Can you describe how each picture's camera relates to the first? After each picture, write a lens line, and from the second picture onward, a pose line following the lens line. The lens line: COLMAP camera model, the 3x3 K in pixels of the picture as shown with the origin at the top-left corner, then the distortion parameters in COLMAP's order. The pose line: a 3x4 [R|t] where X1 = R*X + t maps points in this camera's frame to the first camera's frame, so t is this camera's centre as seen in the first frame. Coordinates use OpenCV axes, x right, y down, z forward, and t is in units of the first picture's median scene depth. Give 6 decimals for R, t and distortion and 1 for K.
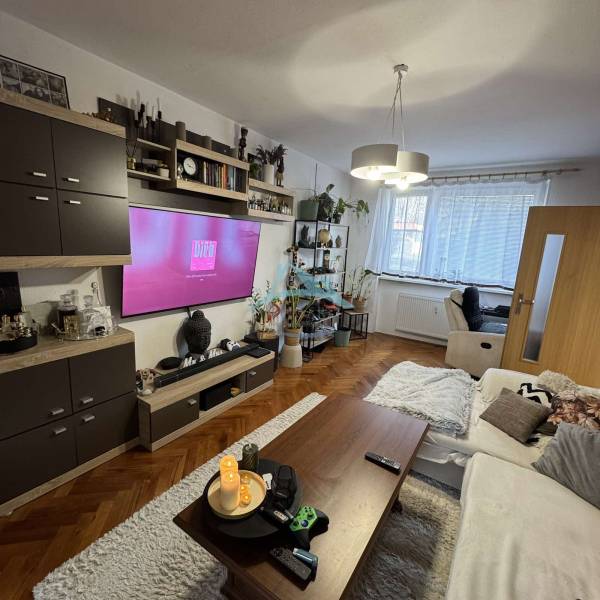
lens RADIAL K [[317.7, 0, 300.4], [0, 317.7, 301.3], [0, 0, 1]] dist [-0.005736, 0.001195]
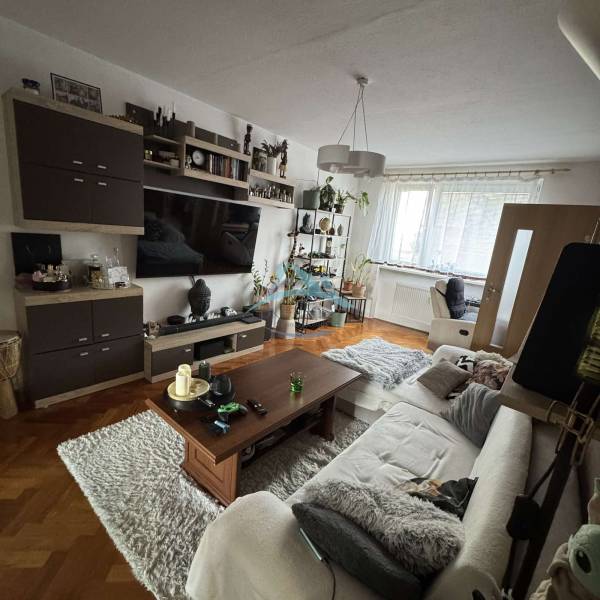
lens RADIAL K [[317.7, 0, 299.4], [0, 317.7, 300.5], [0, 0, 1]] dist [-0.005736, 0.001195]
pose [[0.992841, 0.069664, -0.097024, 0.159549], [-0.067402, 0.997376, 0.026403, 0.049714], [0.098609, -0.019674, 0.994932, -0.147863]]
